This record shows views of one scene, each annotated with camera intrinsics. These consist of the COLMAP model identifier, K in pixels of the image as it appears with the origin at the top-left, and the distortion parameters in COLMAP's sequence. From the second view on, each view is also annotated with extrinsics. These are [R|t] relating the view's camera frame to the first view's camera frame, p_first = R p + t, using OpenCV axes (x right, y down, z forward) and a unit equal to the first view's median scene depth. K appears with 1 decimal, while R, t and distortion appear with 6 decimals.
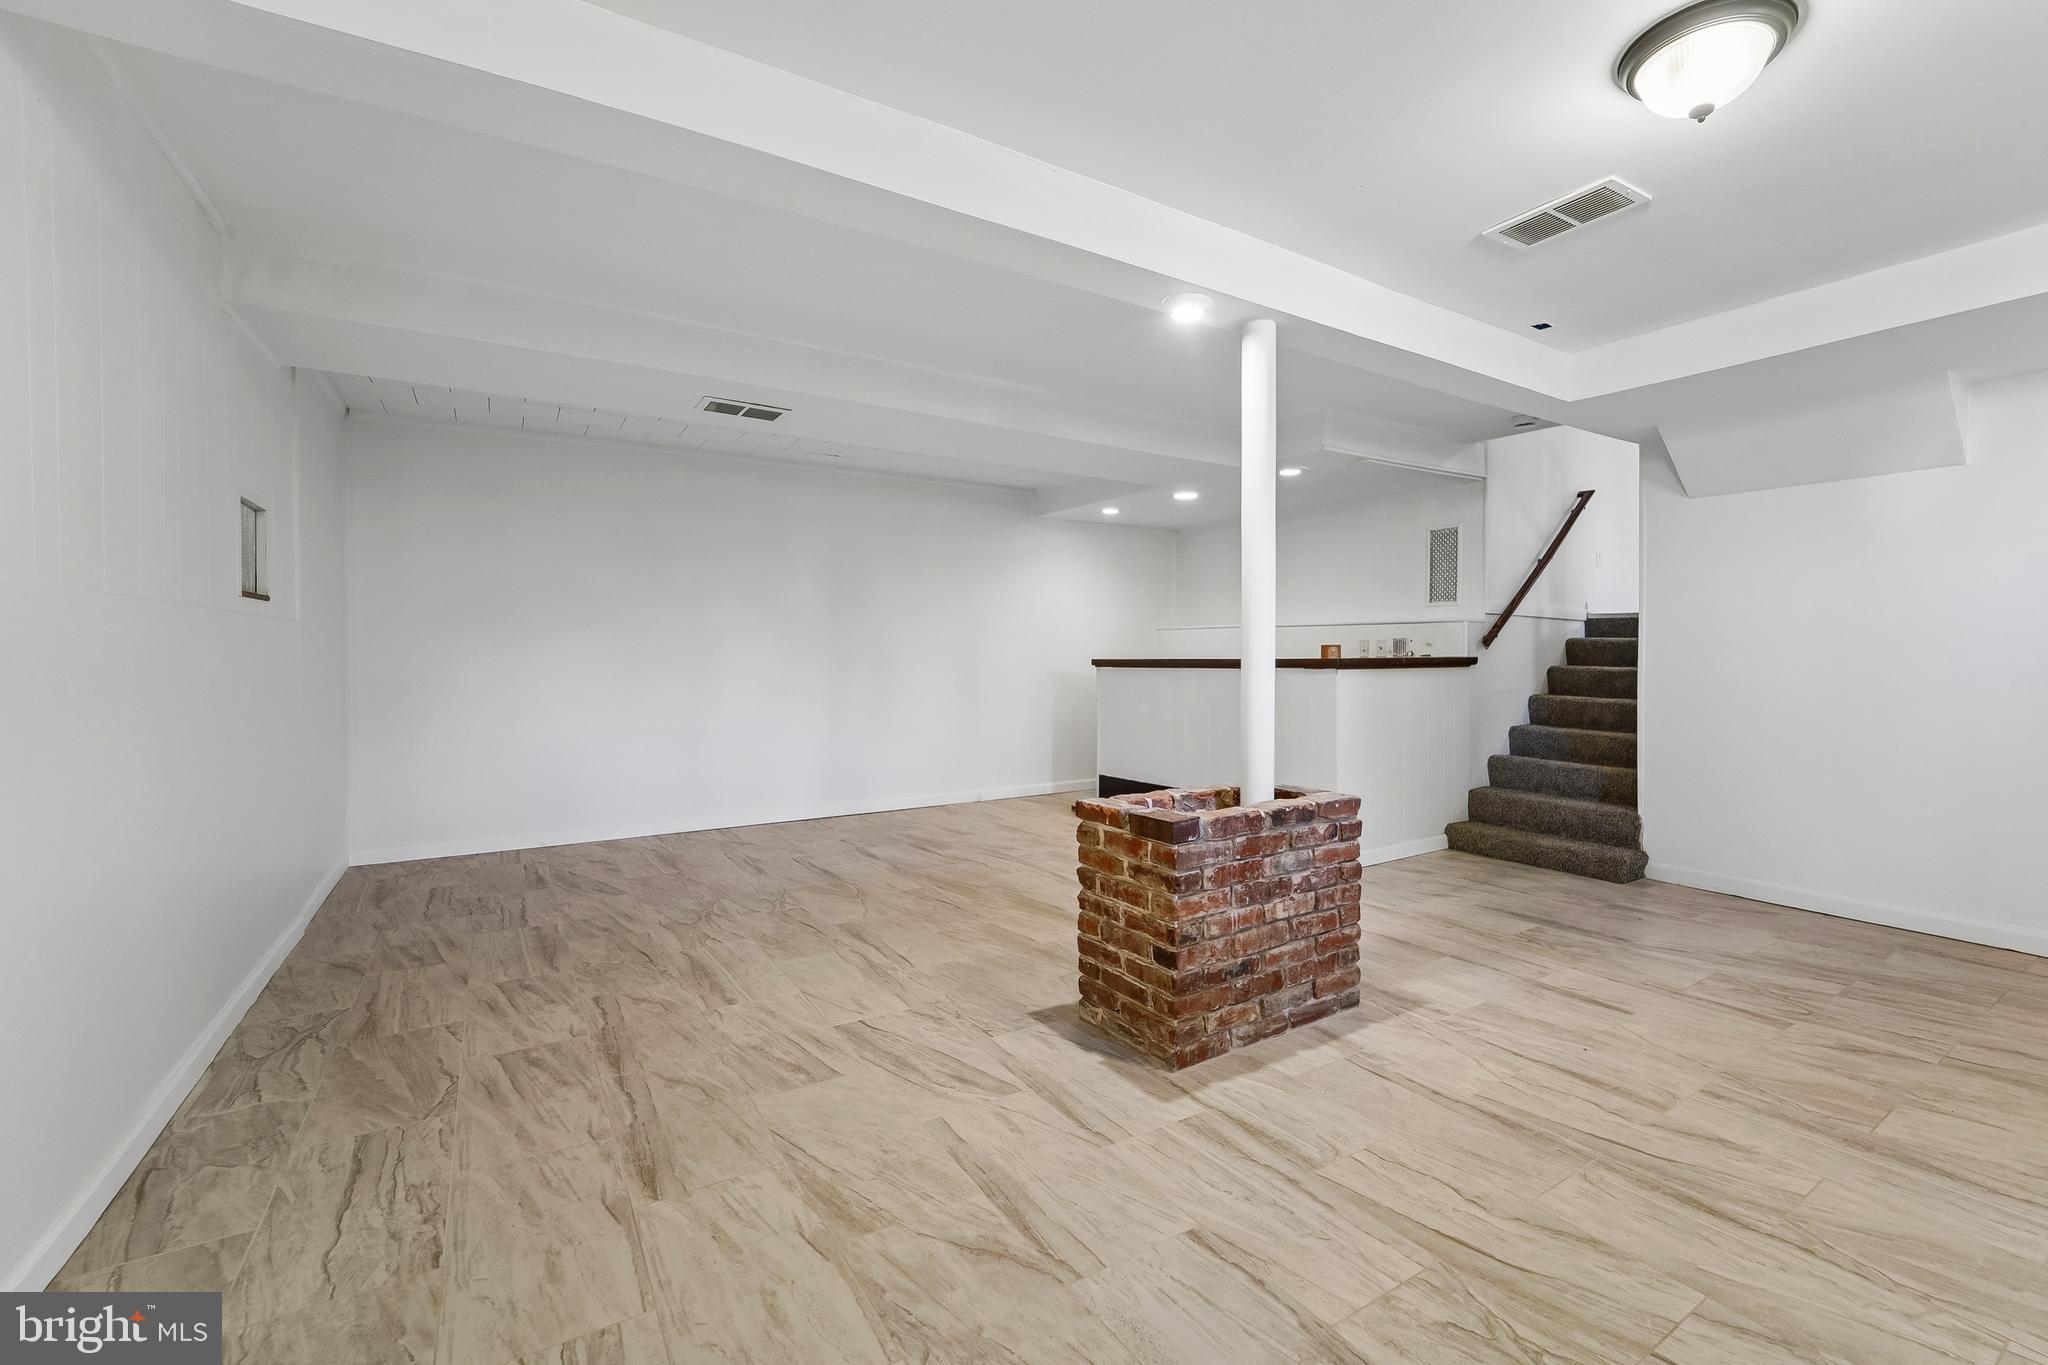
lens RADIAL K [[848.7, 0, 1035.9], [0, 848.7, 680.5], [0, 0, 1]] dist [-0.023481, 0.000821]
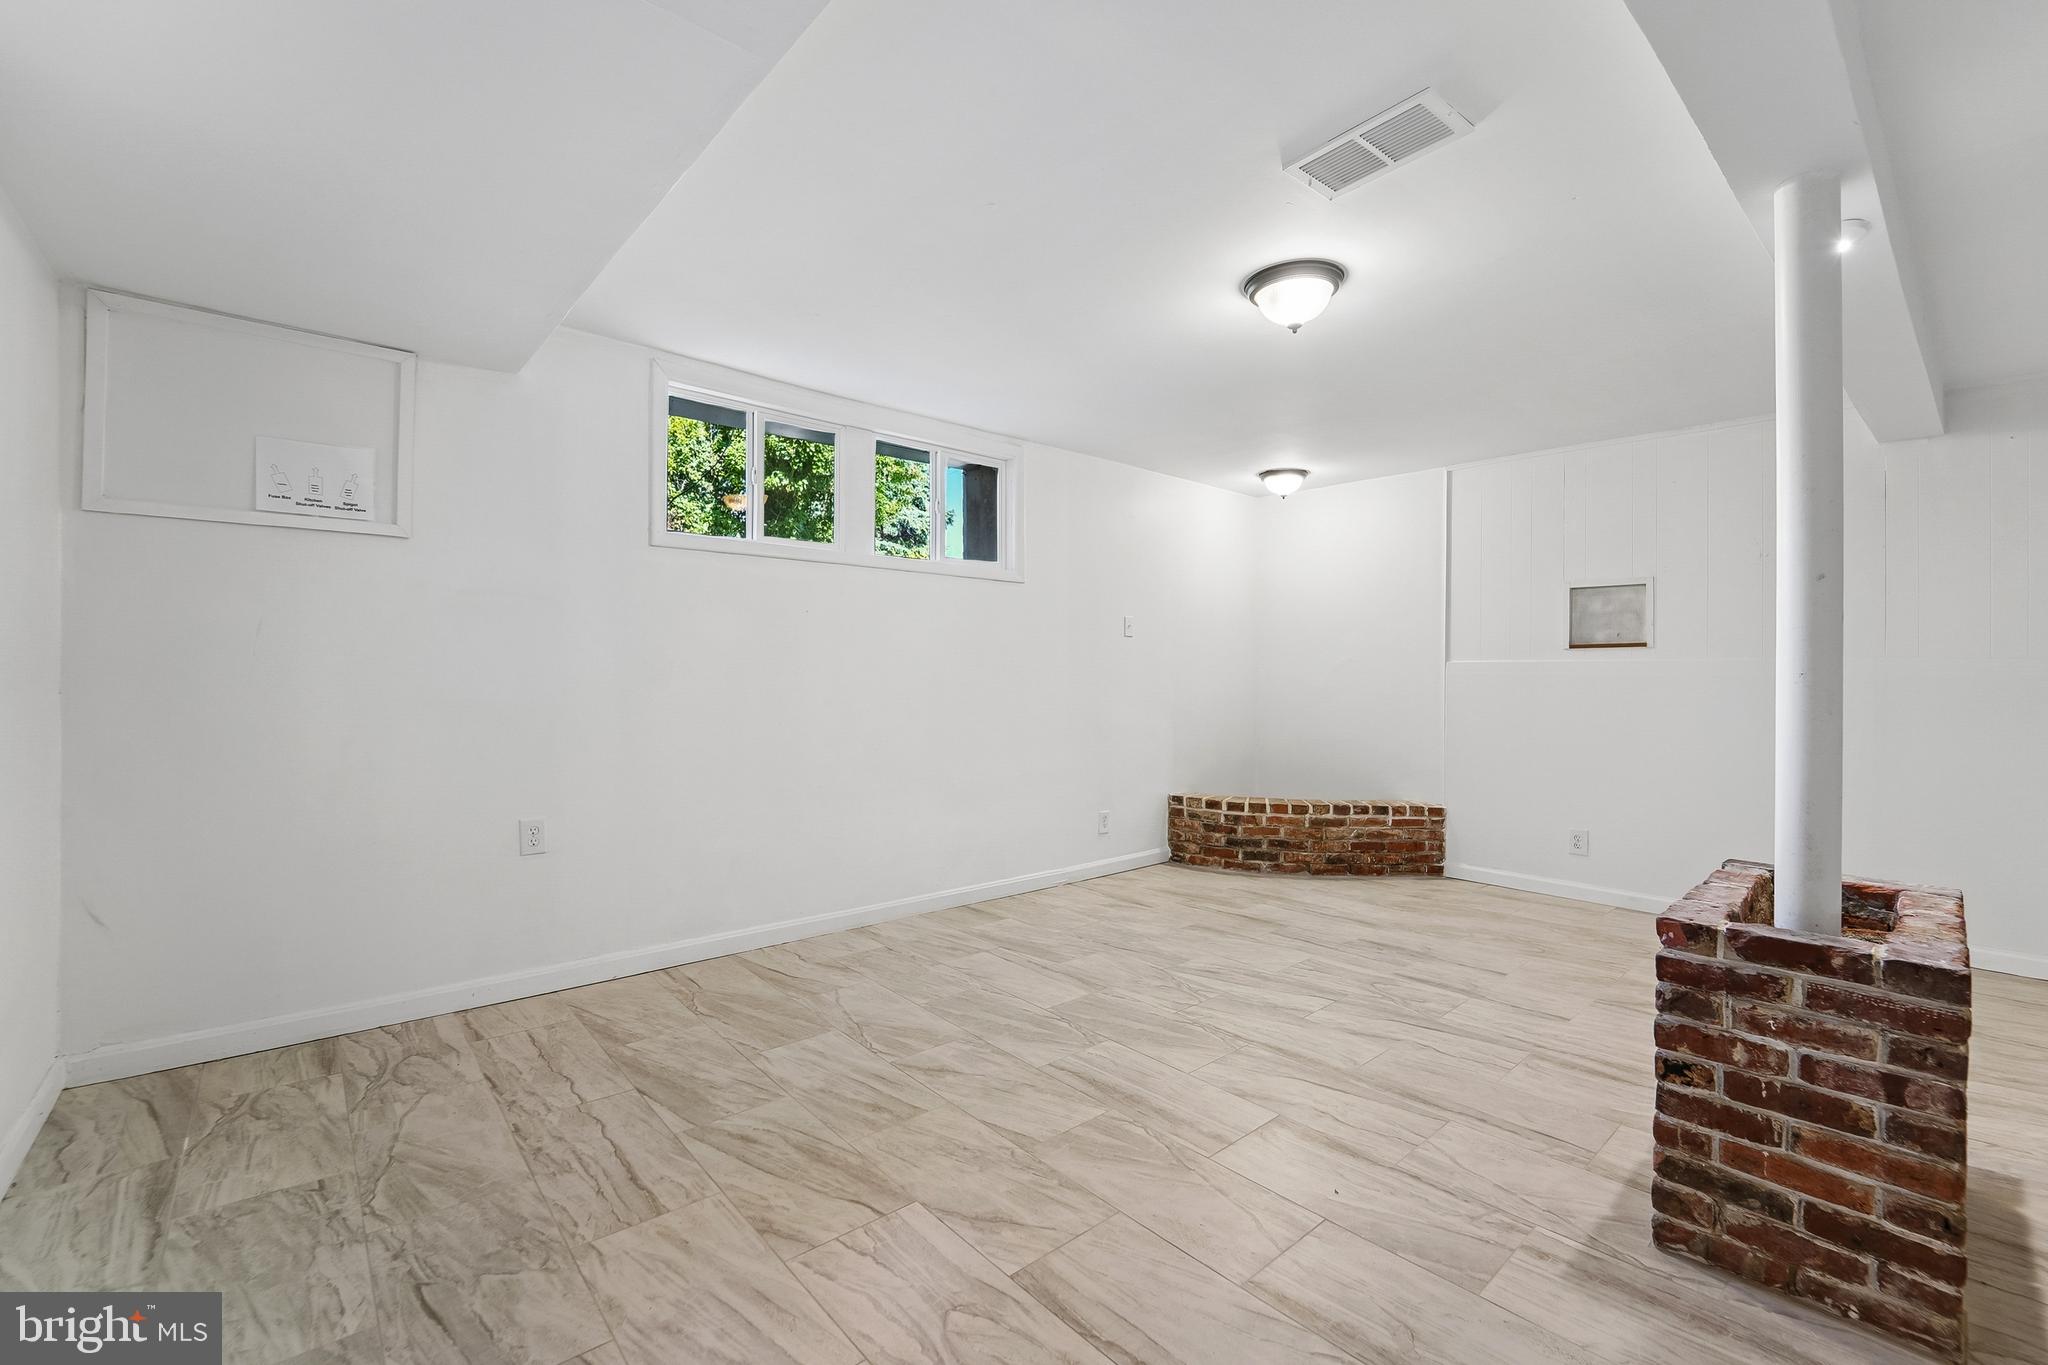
lens RADIAL K [[848.7, 0, 1035.9], [0, 848.7, 680.5], [0, 0, 1]] dist [-0.023481, 0.000821]
pose [[-0.987368, -0.014219, -0.157801, 1.098111], [-0.019817, 0.999227, 0.033956, -0.062133], [0.157197, 0.036654, -0.986887, 1.766358]]
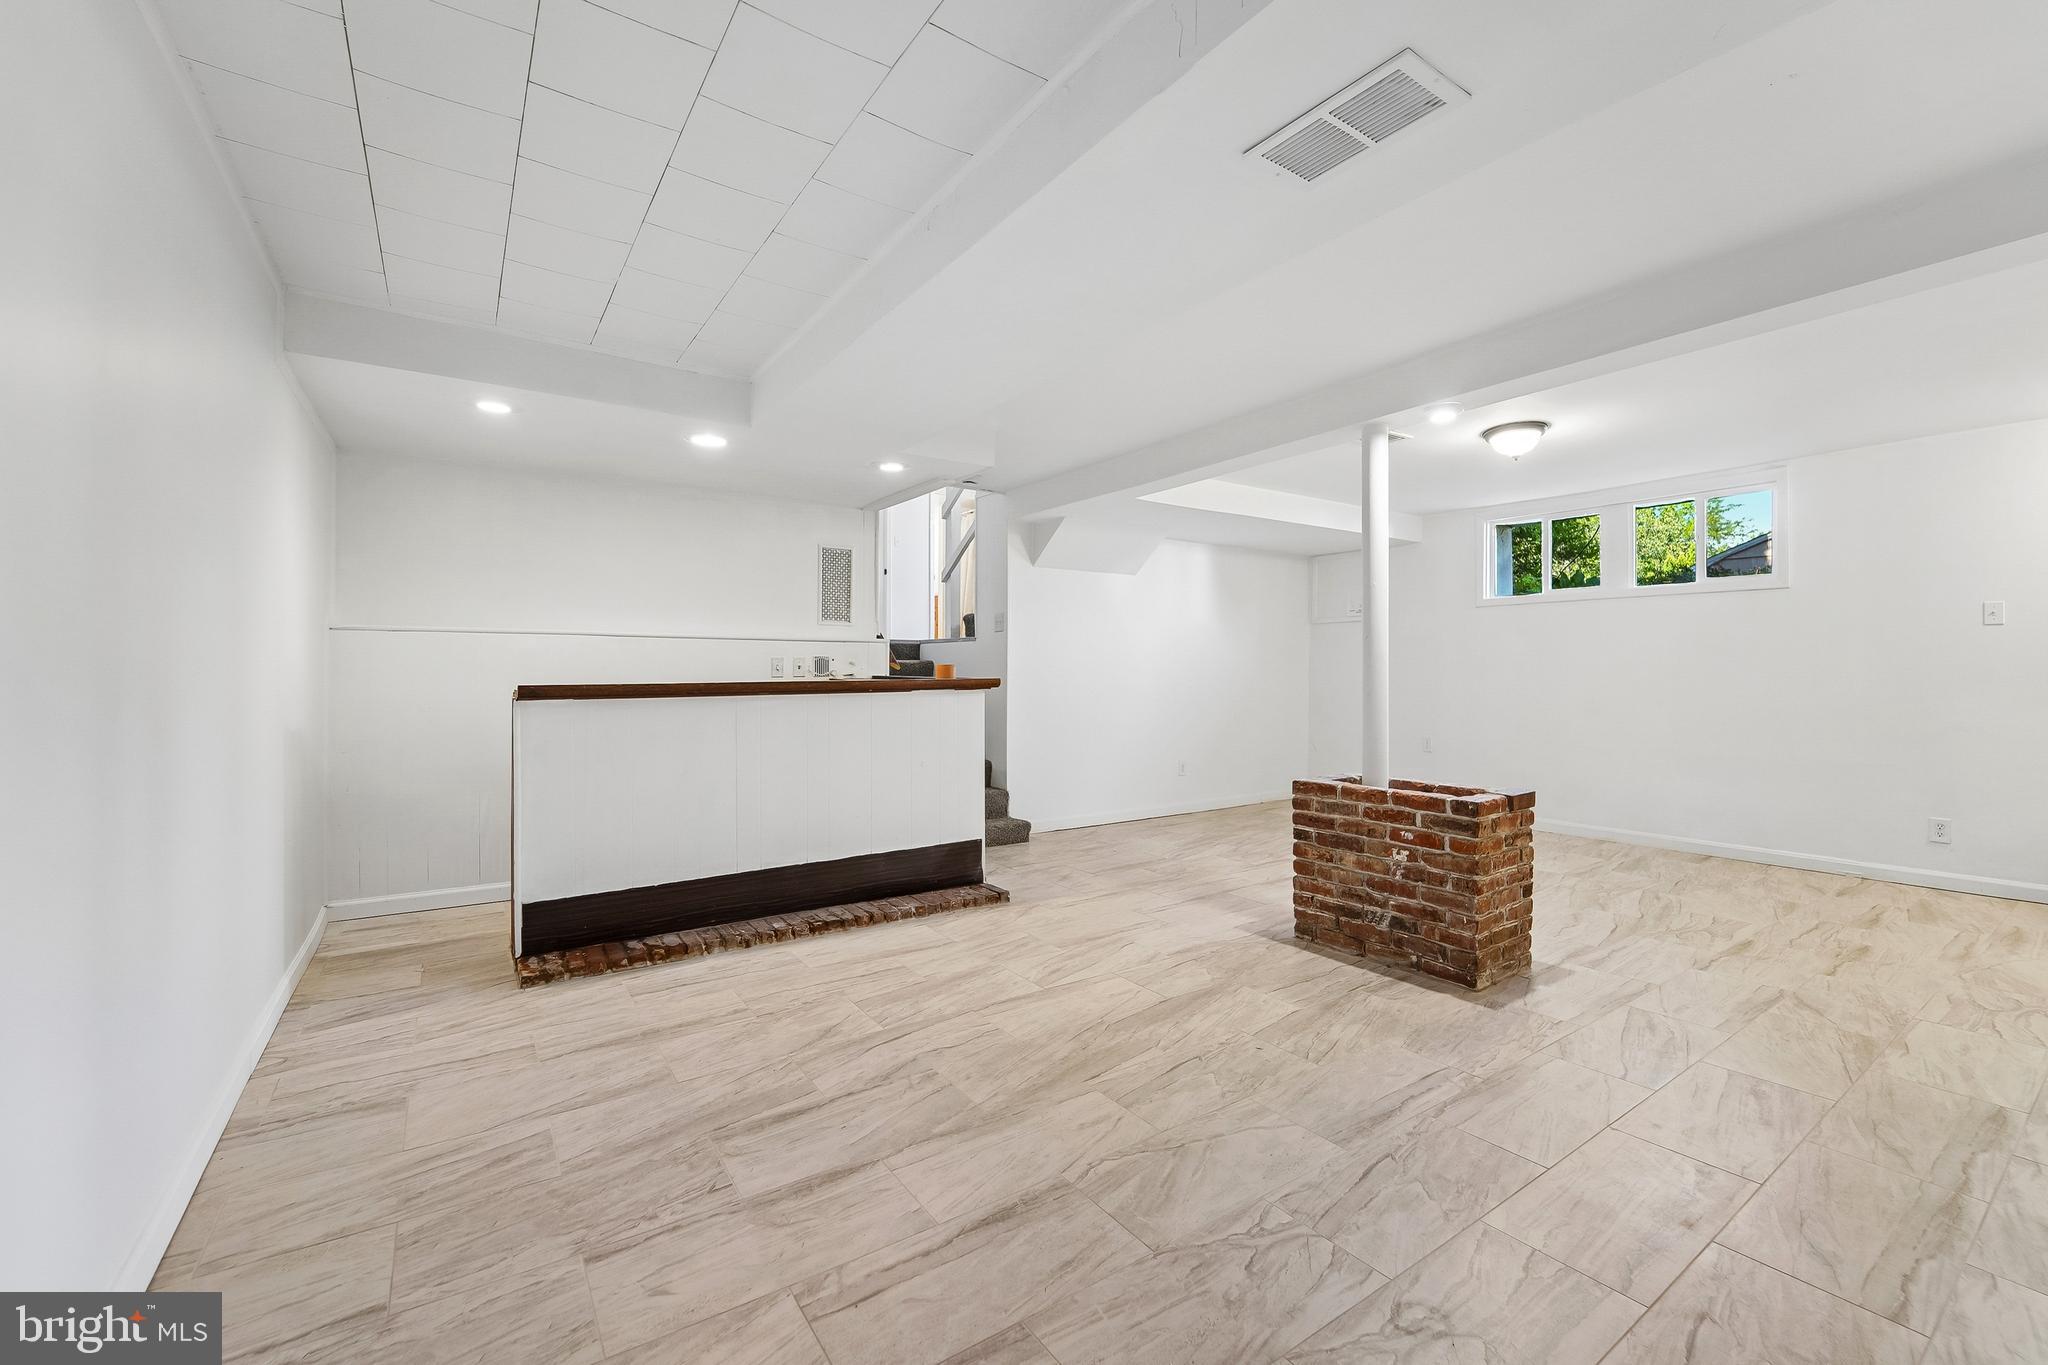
lens RADIAL K [[848.7, 0, 1035.9], [0, 848.7, 680.5], [0, 0, 1]] dist [-0.023481, 0.000821]
pose [[-0.036683, -0.010643, 0.999270, -1.204270], [0.028589, 0.999523, 0.011696, -0.066001], [-0.998918, 0.028997, -0.036361, 1.834899]]
